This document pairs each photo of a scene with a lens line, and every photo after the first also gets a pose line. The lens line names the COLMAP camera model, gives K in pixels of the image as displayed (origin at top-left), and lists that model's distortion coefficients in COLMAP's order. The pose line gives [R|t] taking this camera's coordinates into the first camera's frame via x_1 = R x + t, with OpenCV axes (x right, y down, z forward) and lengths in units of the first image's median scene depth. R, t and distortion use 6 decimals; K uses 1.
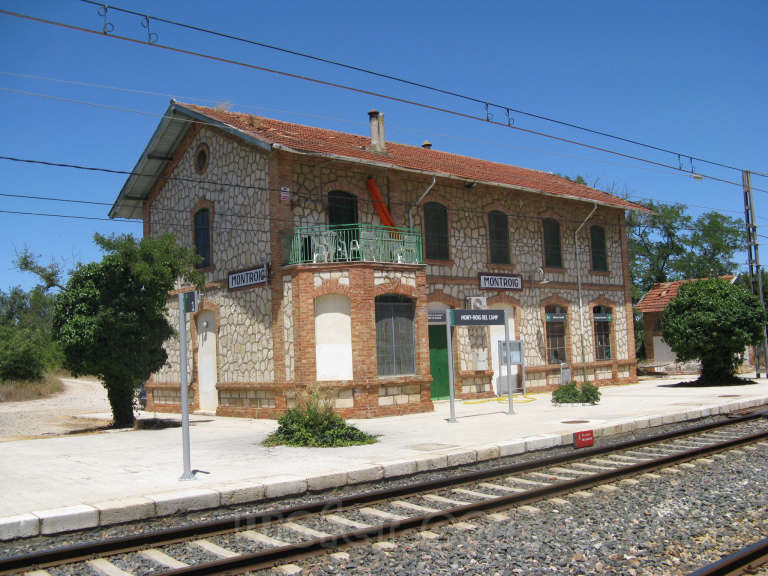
lens RADIAL K [[794.4, 0, 384.0], [0, 794.4, 288.0], [0, 0, 1]] dist [-0.195135, 0.226813]
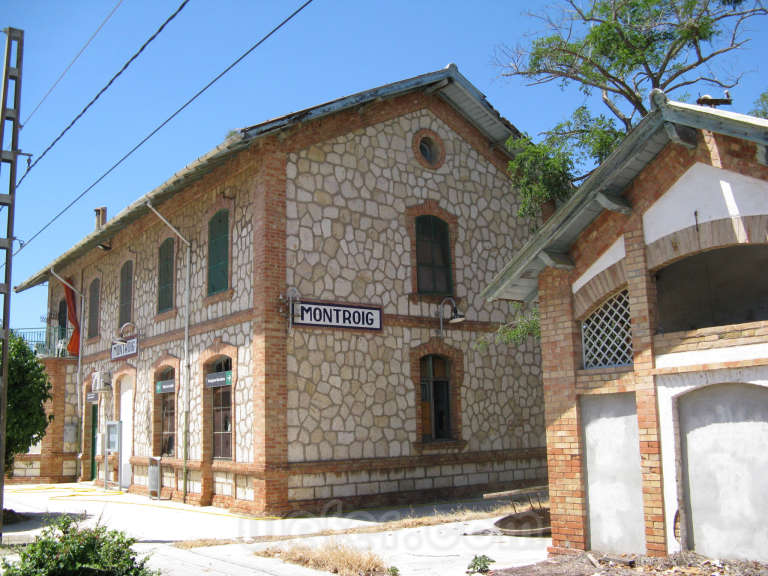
lens RADIAL K [[794.4, 0, 384.0], [0, 794.4, 288.0], [0, 0, 1]] dist [-0.195135, 0.226813]
pose [[-0.070376, -0.129079, -0.989134, 0.986669], [0.117644, 0.983598, -0.136726, 0.076557], [0.990559, -0.125988, -0.054036, 1.395349]]
